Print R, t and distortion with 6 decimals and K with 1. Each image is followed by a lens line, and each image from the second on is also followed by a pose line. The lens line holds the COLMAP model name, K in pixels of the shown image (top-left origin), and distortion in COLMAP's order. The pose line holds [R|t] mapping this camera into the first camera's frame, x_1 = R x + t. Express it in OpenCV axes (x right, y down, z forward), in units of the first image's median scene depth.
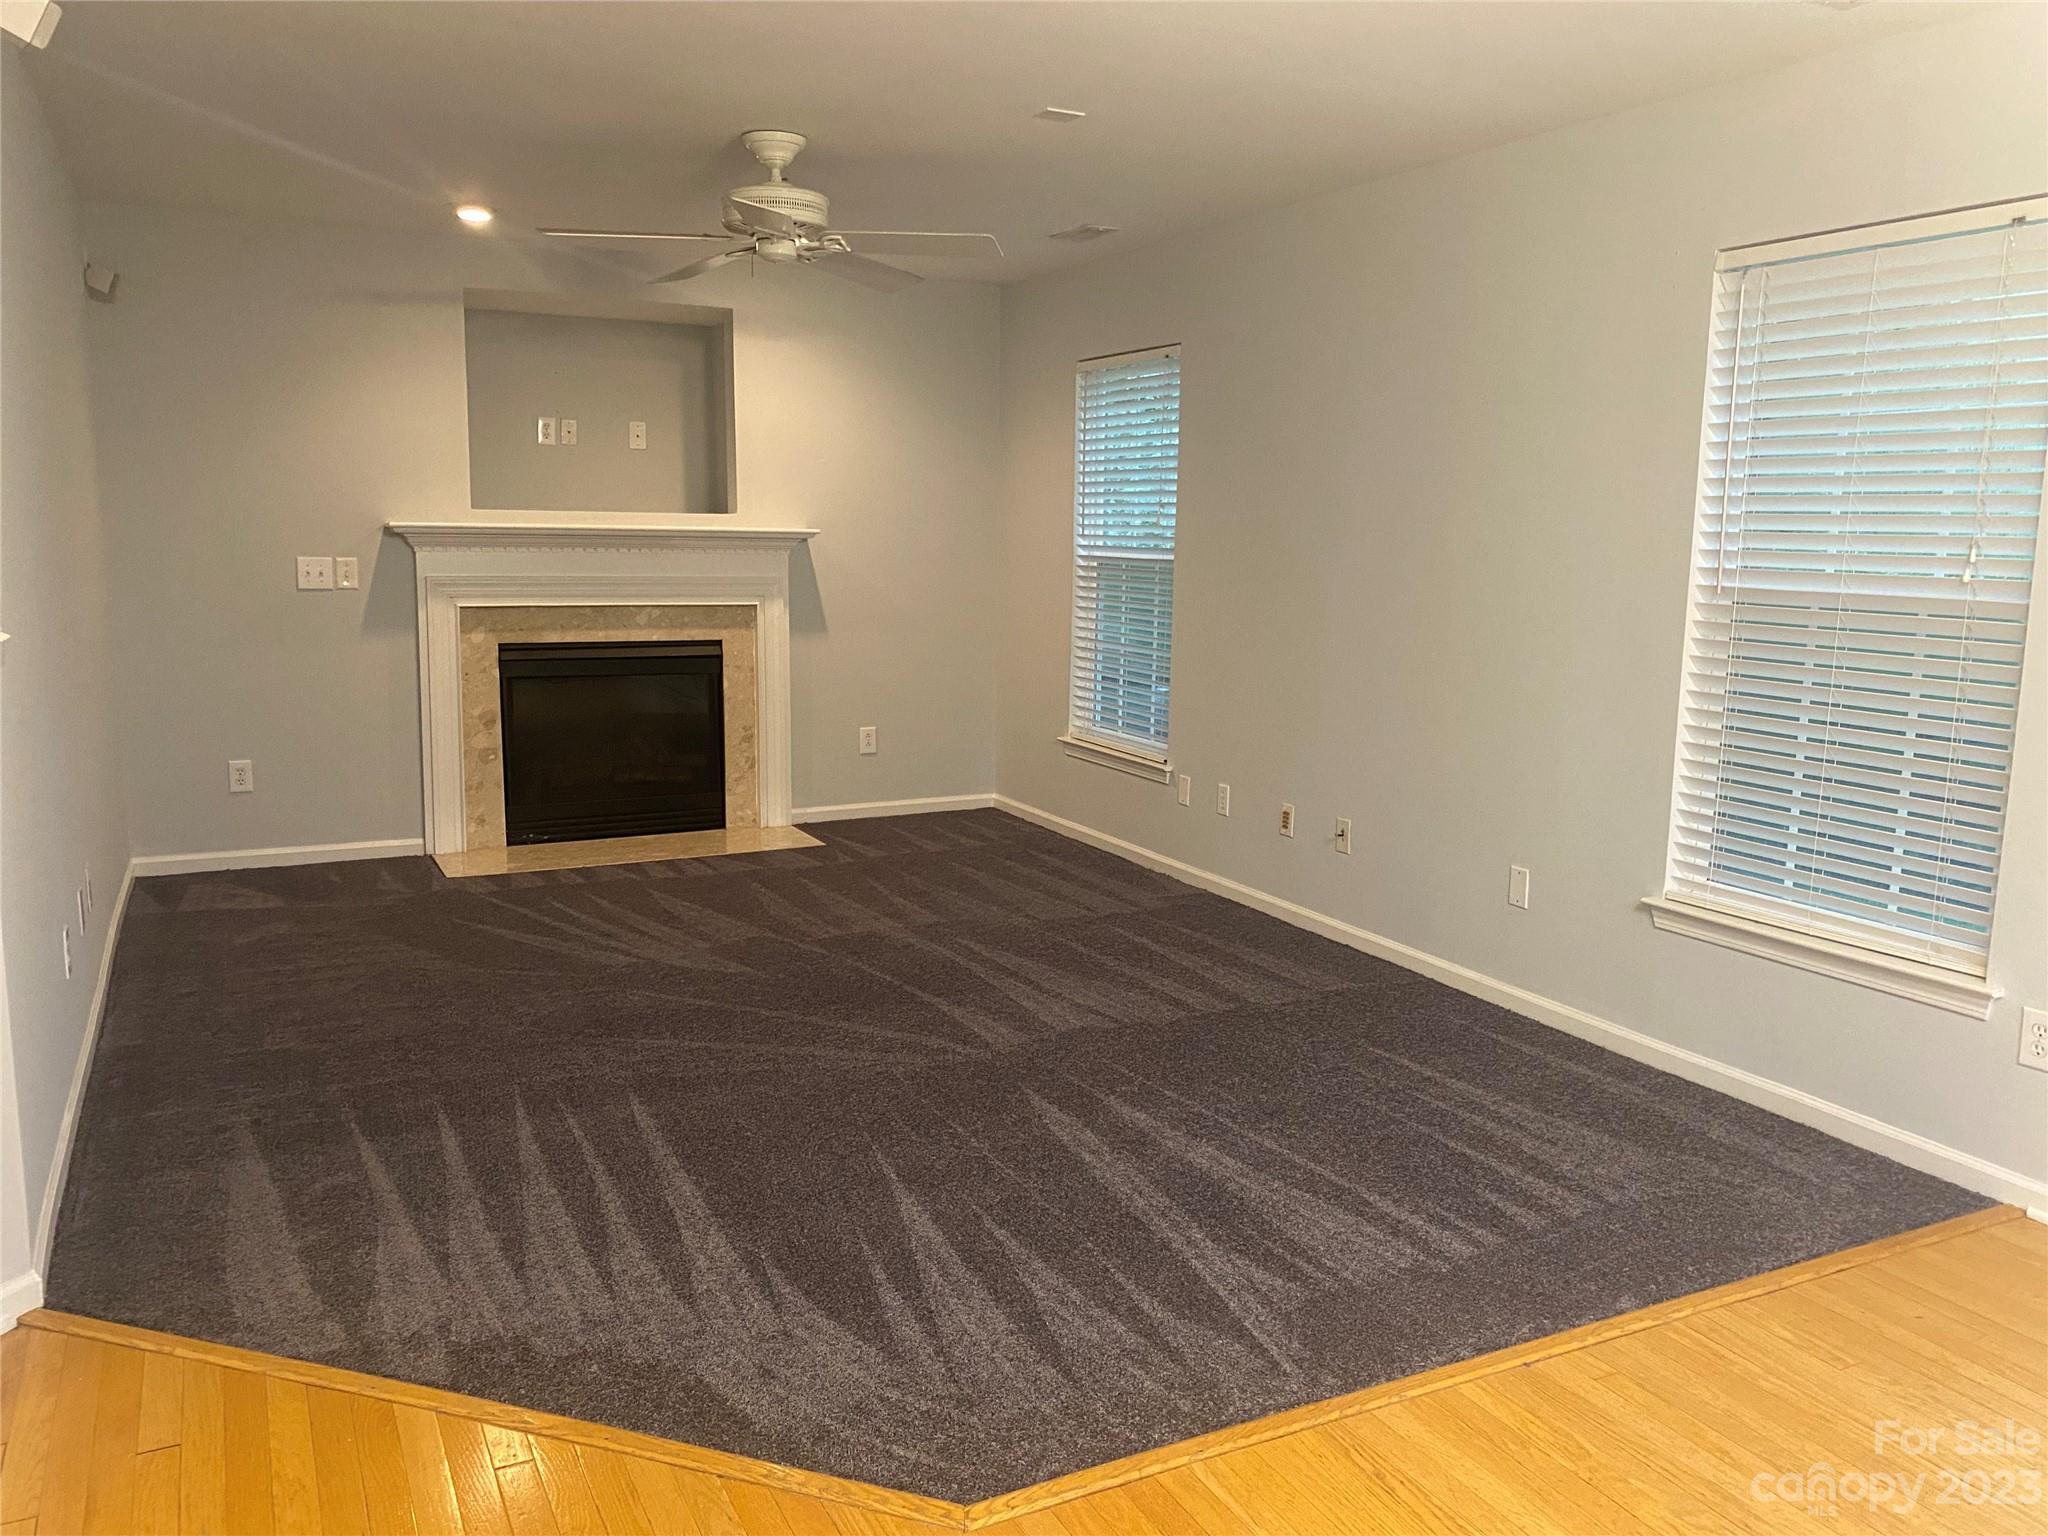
lens RADIAL K [[1559.8, 0, 1024.0], [0, 1559.8, 768.0], [0, 0, 1]] dist [0.061682, -0.078862]
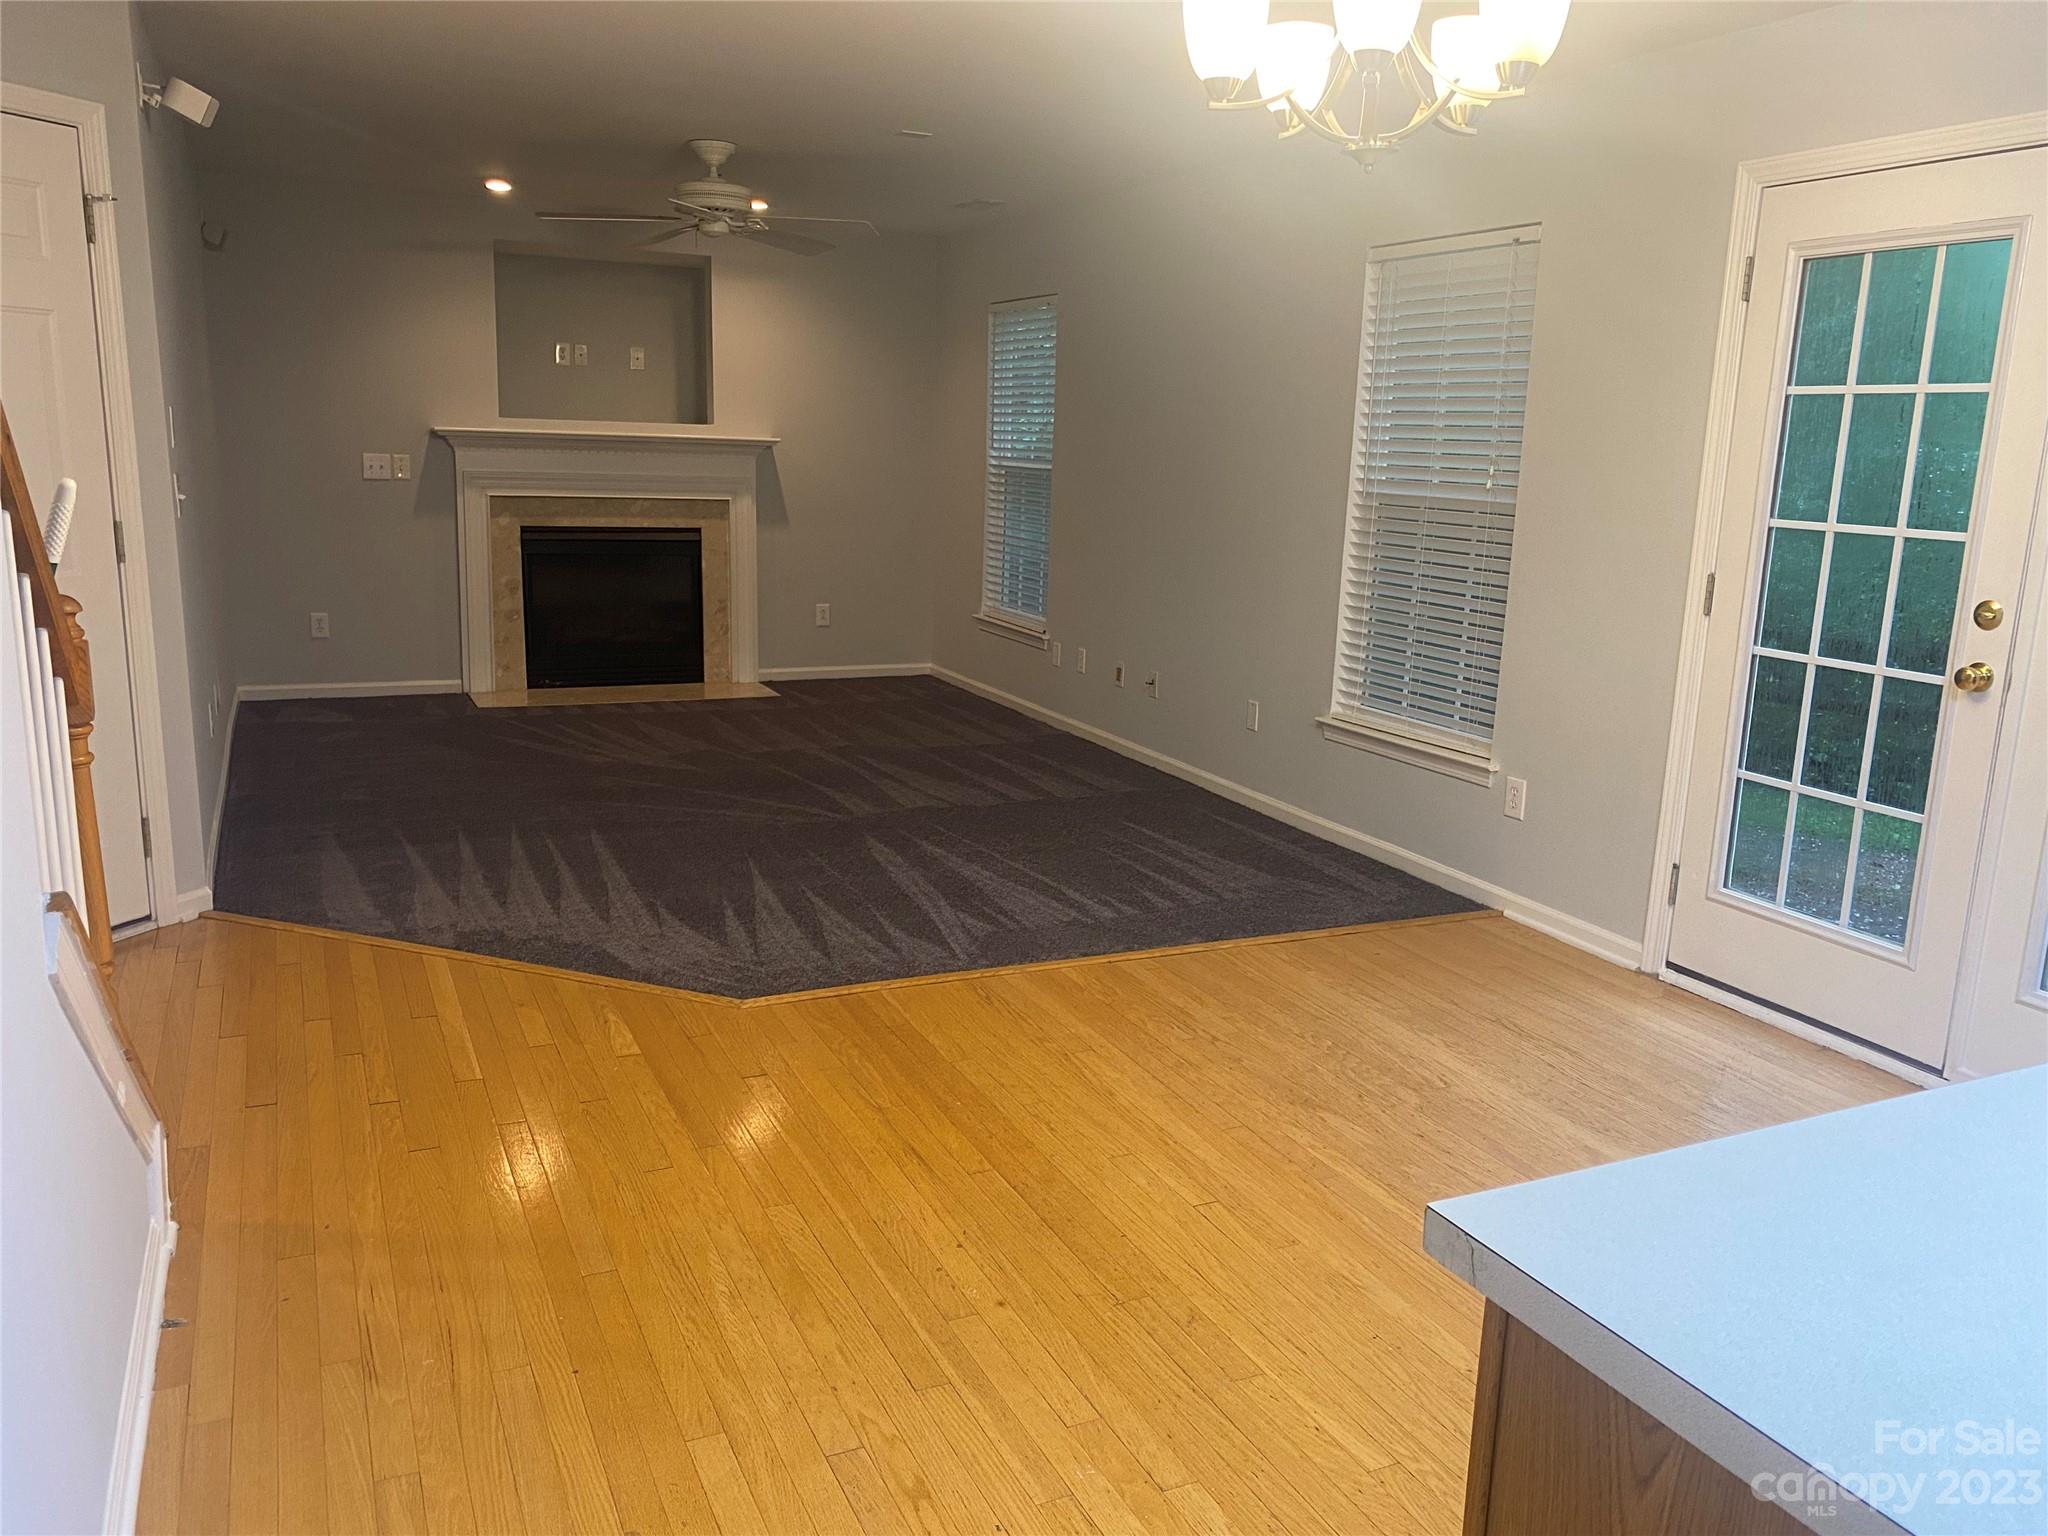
lens RADIAL K [[1558.6, 0, 1024.0], [0, 1558.6, 768.0], [0, 0, 1]] dist [0.124734, -0.333972]
pose [[0.999115, 0.025841, -0.033180, 0.185029], [-0.024101, 0.998365, 0.051827, 0.063535], [0.034465, -0.050982, 0.998105, -0.408391]]
